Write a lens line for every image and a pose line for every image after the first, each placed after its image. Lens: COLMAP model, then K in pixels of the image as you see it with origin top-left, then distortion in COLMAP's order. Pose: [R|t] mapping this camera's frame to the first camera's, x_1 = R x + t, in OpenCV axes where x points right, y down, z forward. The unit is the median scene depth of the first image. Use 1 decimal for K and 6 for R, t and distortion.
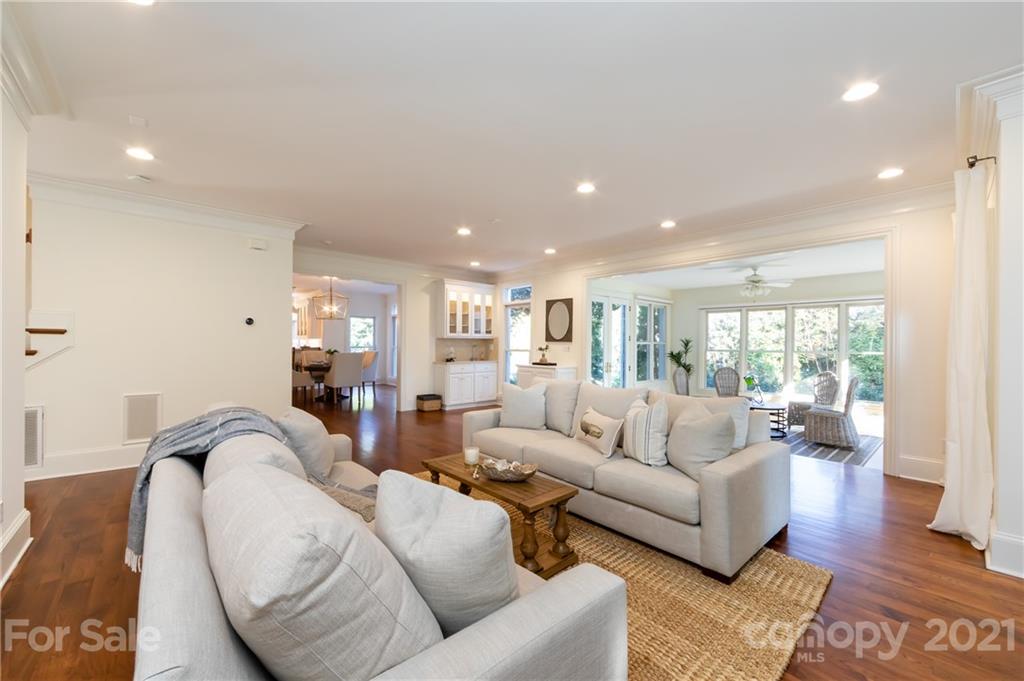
lens RADIAL K [[402.8, 0, 510.1], [0, 402.8, 342.9], [0, 0, 1]] dist [0.000411, -0.000422]
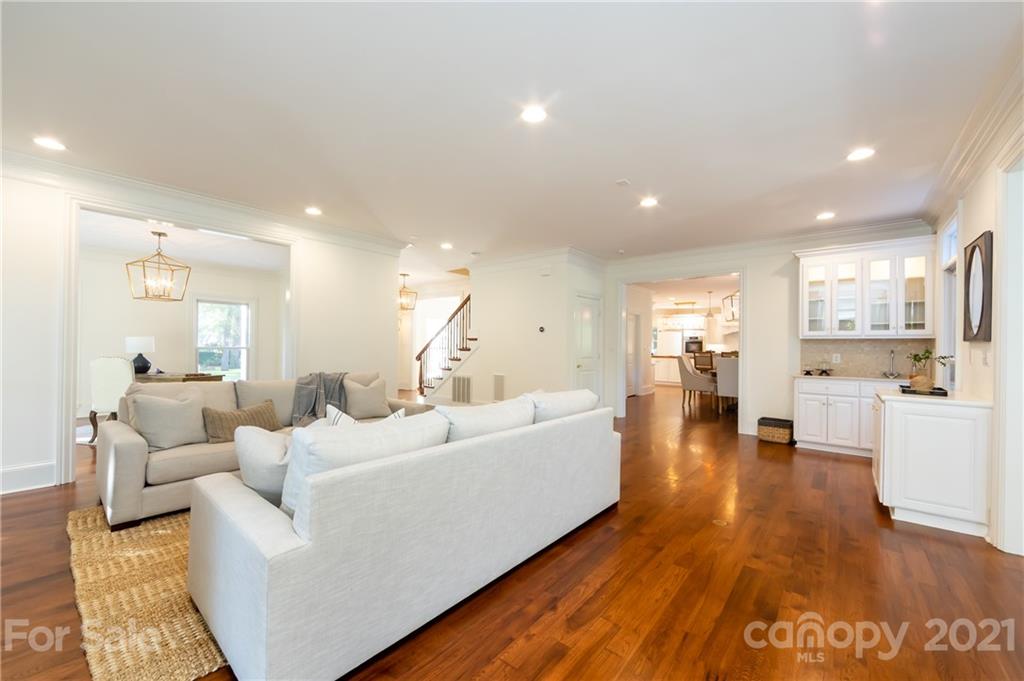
lens RADIAL K [[402.8, 0, 510.9], [0, 402.8, 344.9], [0, 0, 1]] dist [0.000411, -0.000422]
pose [[0.157573, -0.006016, -0.987489, 0.403665], [-0.006363, 0.999954, -0.007108, 0.005616], [0.987487, 0.007404, 0.157528, 0.401602]]
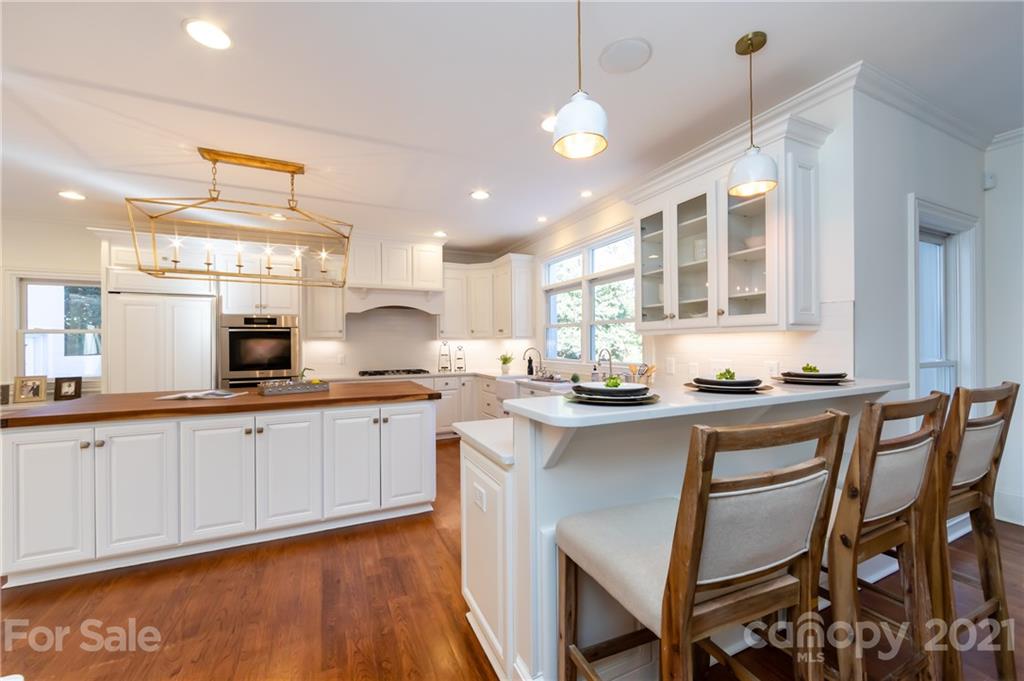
lens RADIAL K [[402.8, 0, 512.8], [0, 402.8, 342.6], [0, 0, 1]] dist [0.000411, -0.000422]
pose [[0.963007, -0.008854, -0.269332, -0.837075], [0.006118, 0.999921, -0.010996, -0.003777], [0.269408, 0.008941, 0.962985, 1.090023]]
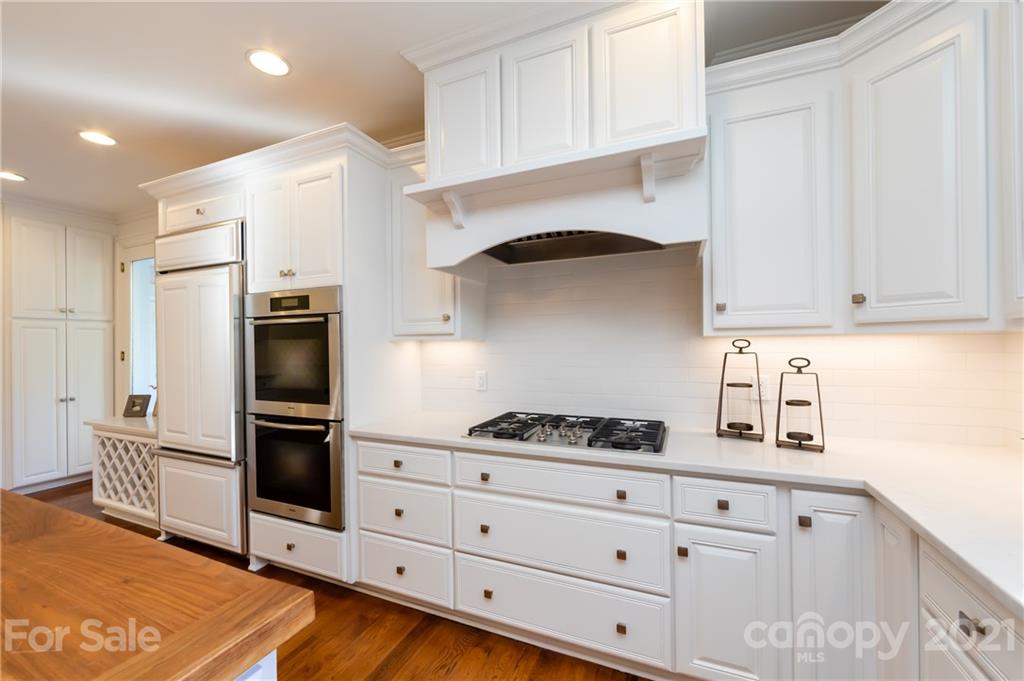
lens RADIAL K [[402.8, 0, 511.6], [0, 402.8, 342.6], [0, 0, 1]] dist [0.000411, -0.000422]
pose [[0.439677, -0.005489, -0.898139, -1.024602], [0.004379, 0.999983, -0.003968, -0.013931], [0.898145, -0.002188, 0.439693, 1.593275]]
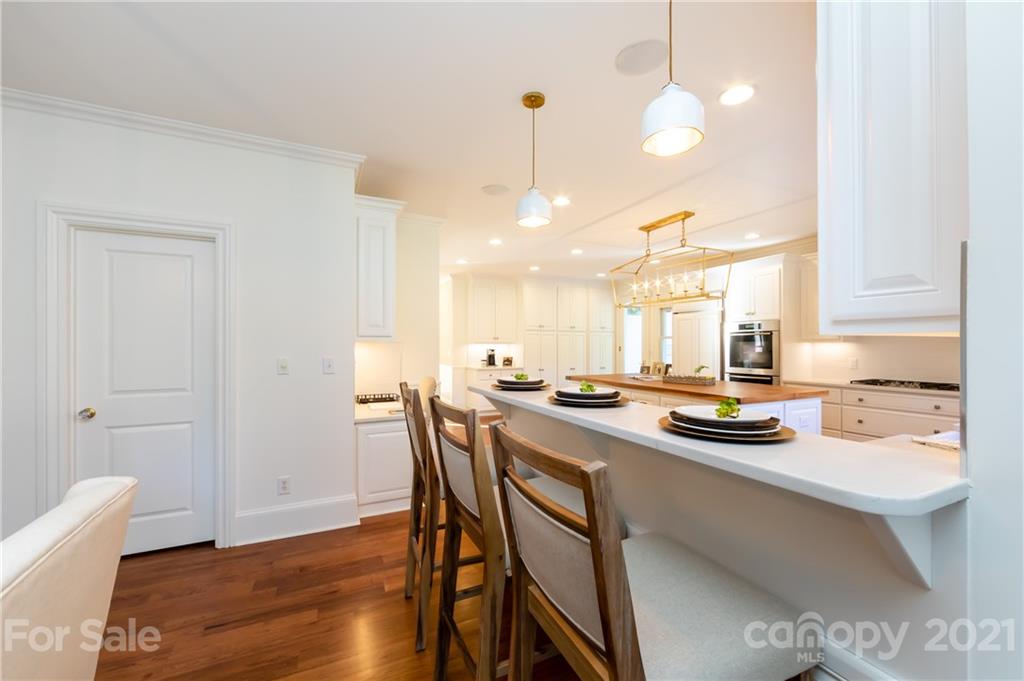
lens RADIAL K [[402.8, 0, 515.4], [0, 402.8, 343.0], [0, 0, 1]] dist [0.000411, -0.000422]
pose [[-0.250102, -0.002950, -0.968215, -0.564611], [-0.004403, 0.999988, -0.001910, -0.012533], [0.968209, 0.003785, -0.250113, 1.349306]]
